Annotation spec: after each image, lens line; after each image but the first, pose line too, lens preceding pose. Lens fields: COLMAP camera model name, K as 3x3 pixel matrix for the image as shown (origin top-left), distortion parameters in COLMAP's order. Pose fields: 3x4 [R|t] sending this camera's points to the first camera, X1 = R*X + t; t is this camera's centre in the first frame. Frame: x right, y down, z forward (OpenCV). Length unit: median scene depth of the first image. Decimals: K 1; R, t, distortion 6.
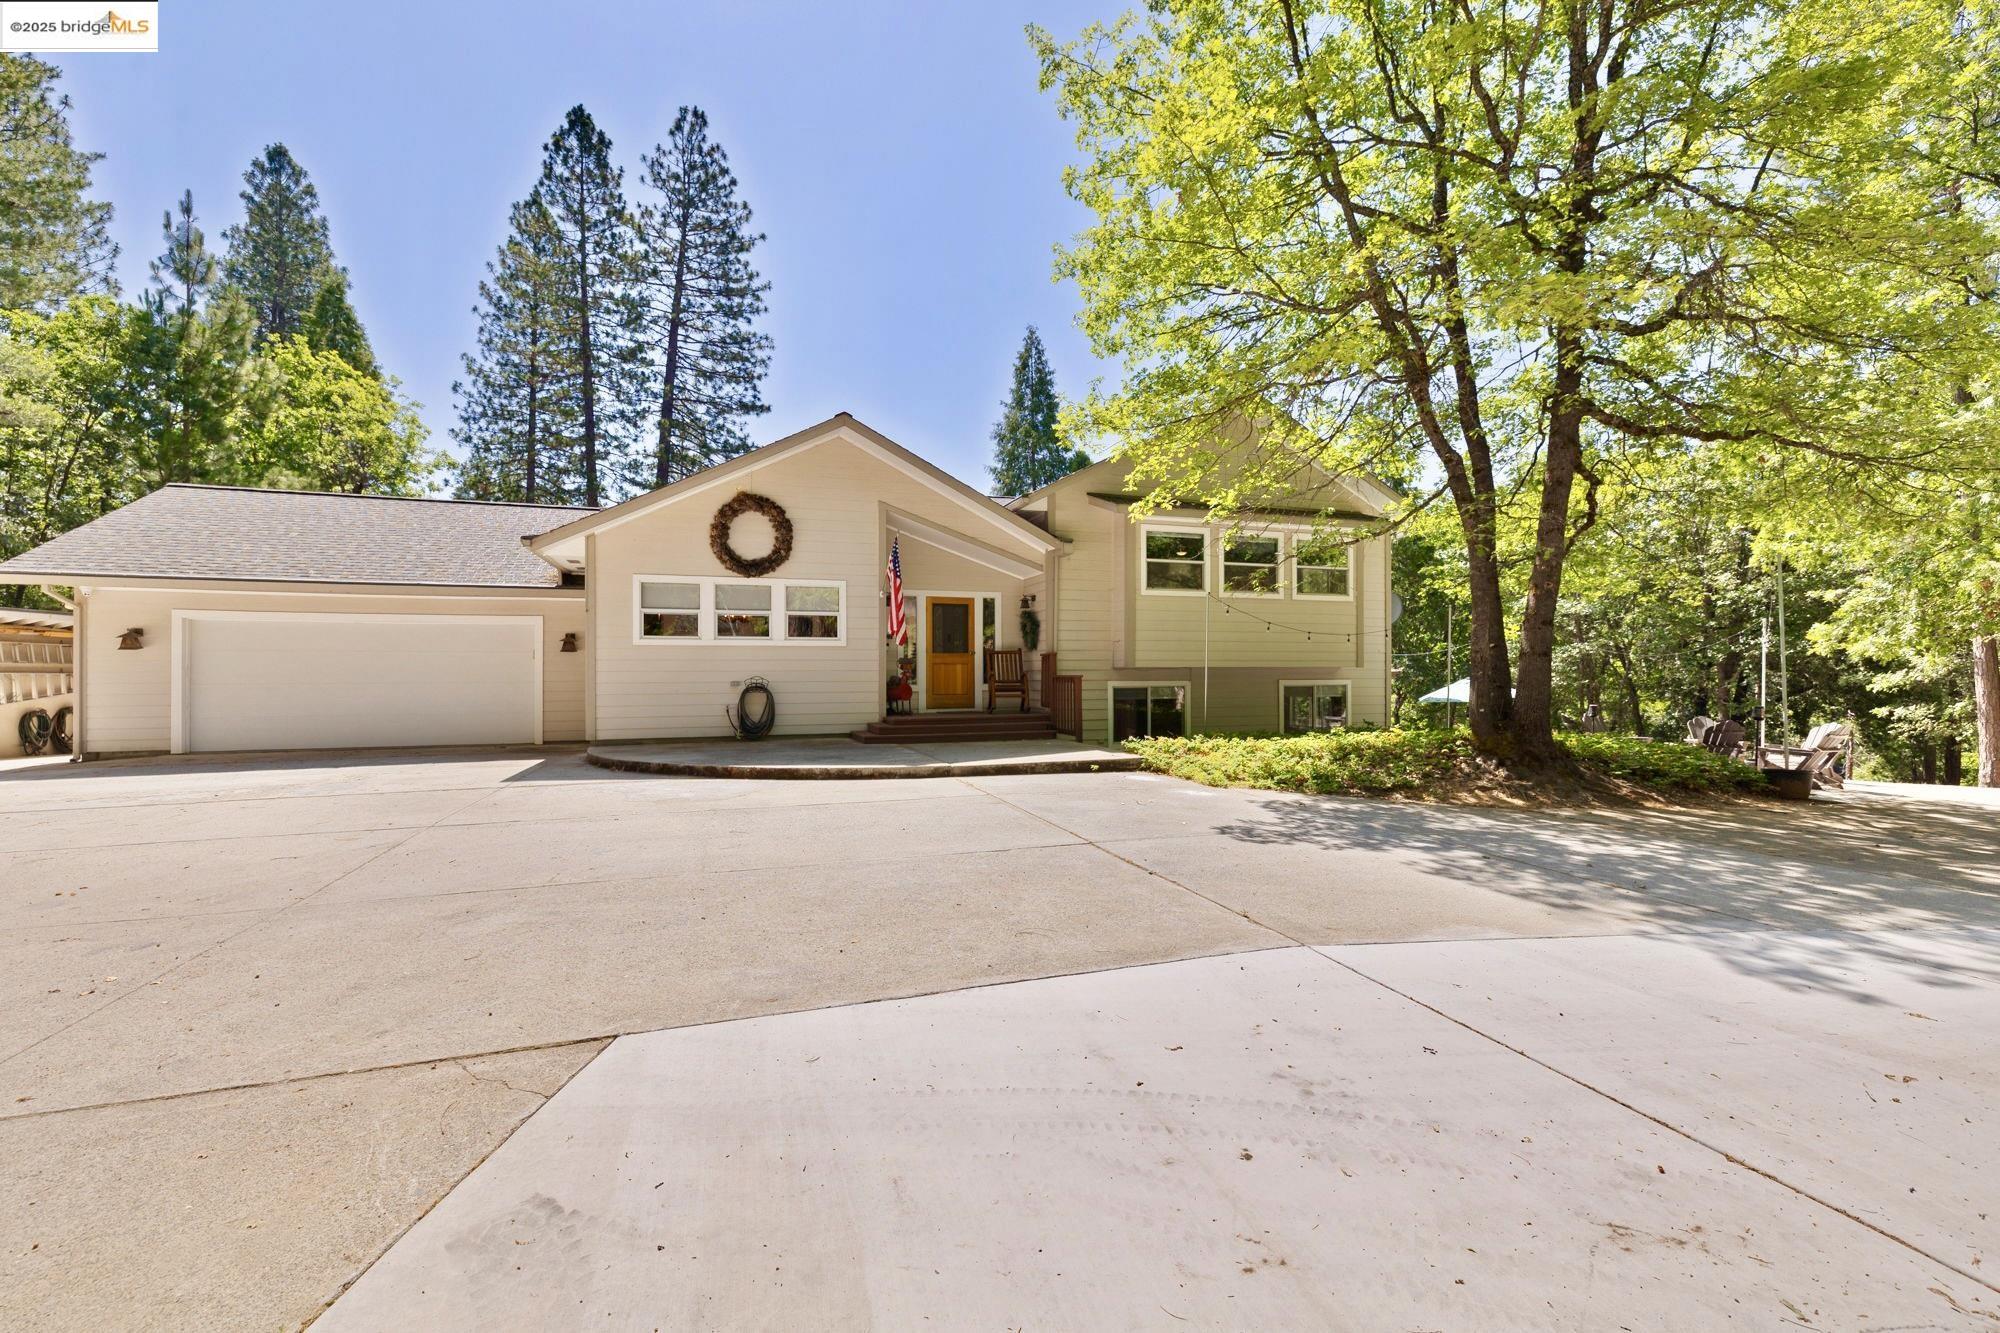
lens RADIAL K [[875.2, 0, 1013.5], [0, 875.2, 676.4], [0, 0, 1]] dist [0.002898, -0.001471]
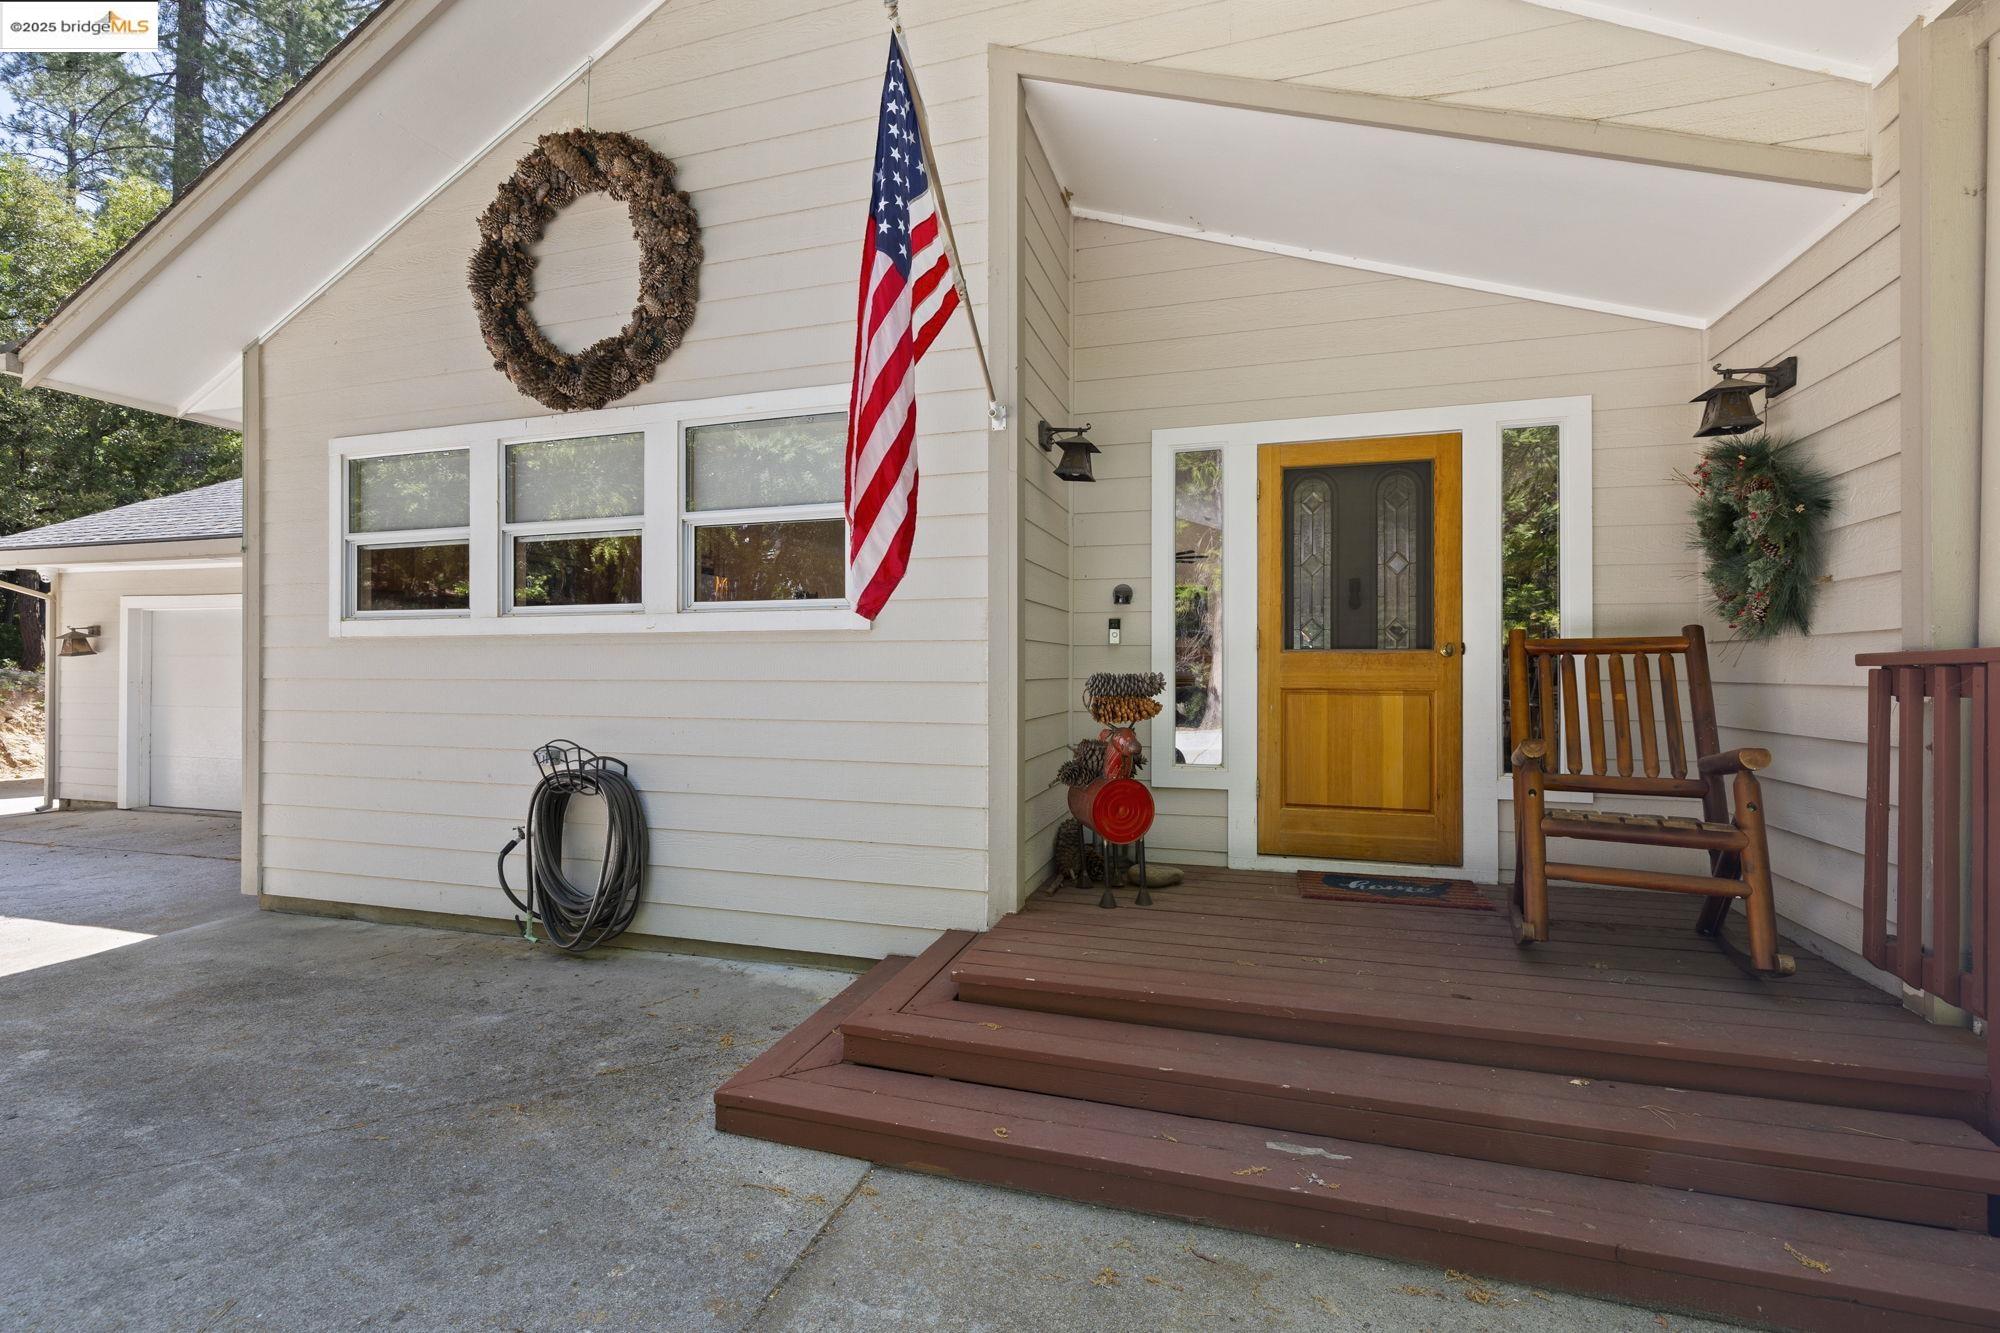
lens RADIAL K [[875.2, 0, 995.6], [0, 875.2, 664.9], [0, 0, 1]] dist [0.002898, -0.001471]
pose [[0.810756, 0.002836, -0.585378, -0.005682], [-0.004384, 0.999990, -0.001226, -0.021448], [0.585368, 0.003560, 0.810760, 0.721007]]
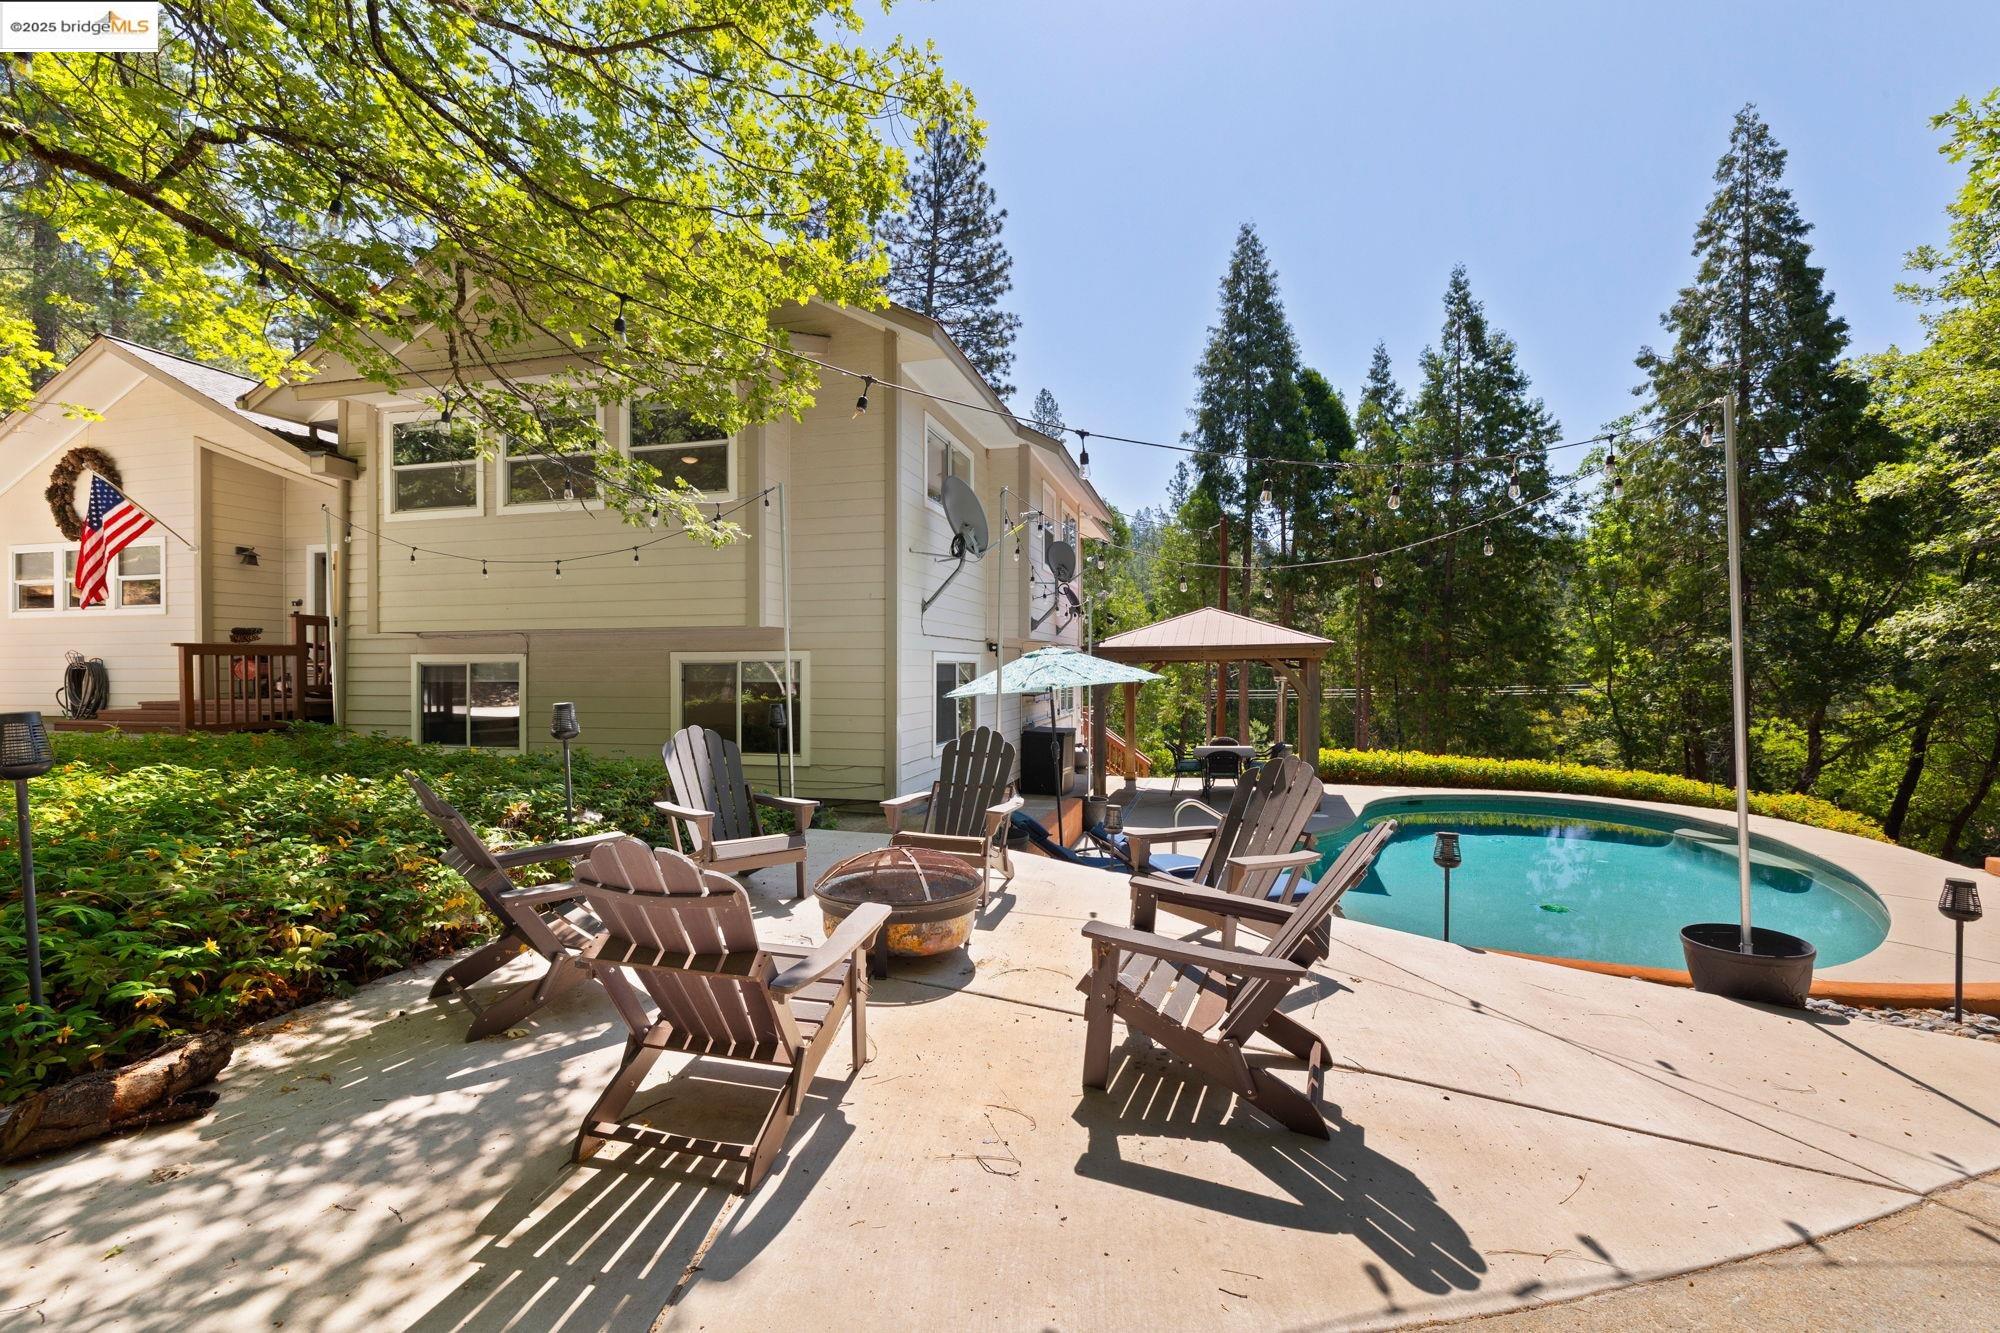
lens RADIAL K [[875.2, 0, 995.1], [0, 875.2, 661.7], [0, 0, 1]] dist [0.002898, -0.001471]
pose [[0.835081, -0.007308, -0.550078, 0.821709], [0.001673, 0.999941, -0.010746, 0.017713], [0.550124, 0.008053, 0.835044, 0.658800]]
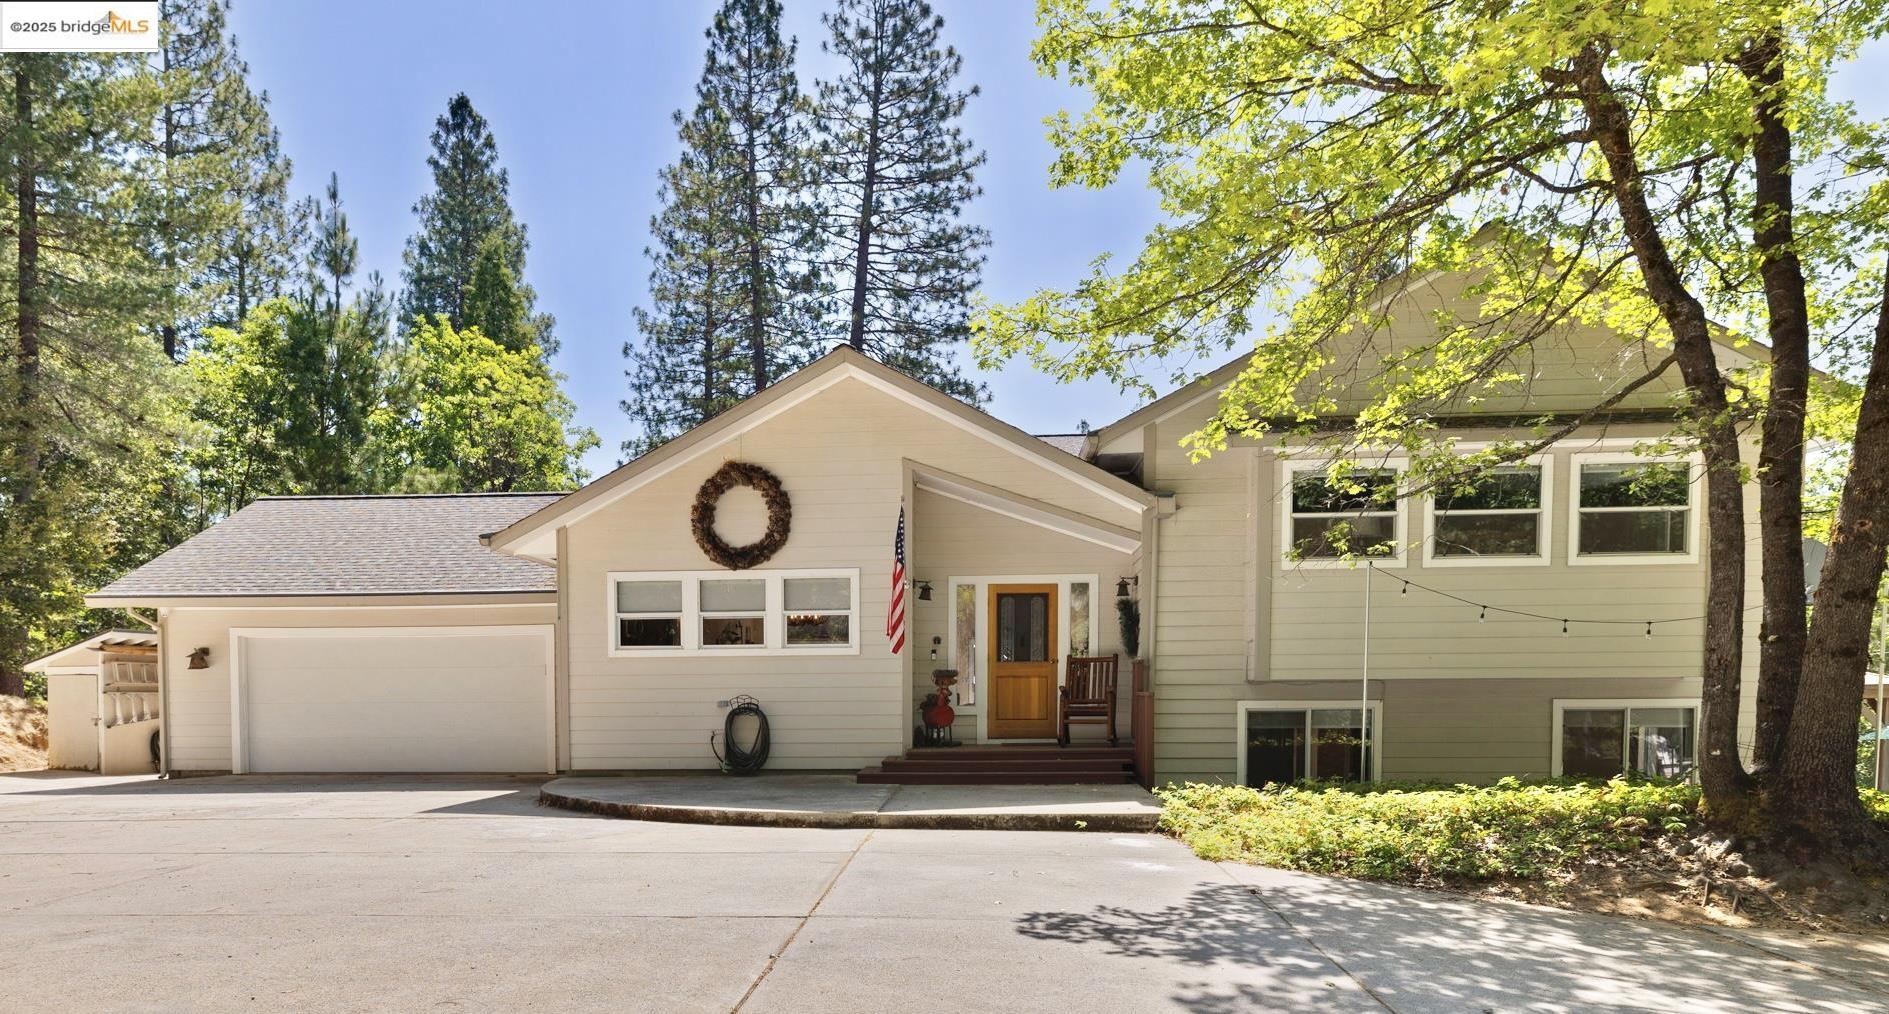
lens RADIAL K [[1223.7, 0, 873.4], [0, 1223.7, 757.7], [0, 0, 1]] dist [0.006979, -0.005264]
pose [[0.911918, 0.019340, -0.409916, 0.229676], [0.002179, 0.998647, 0.051964, -0.000399], [0.410366, -0.048280, 0.910642, 0.028852]]
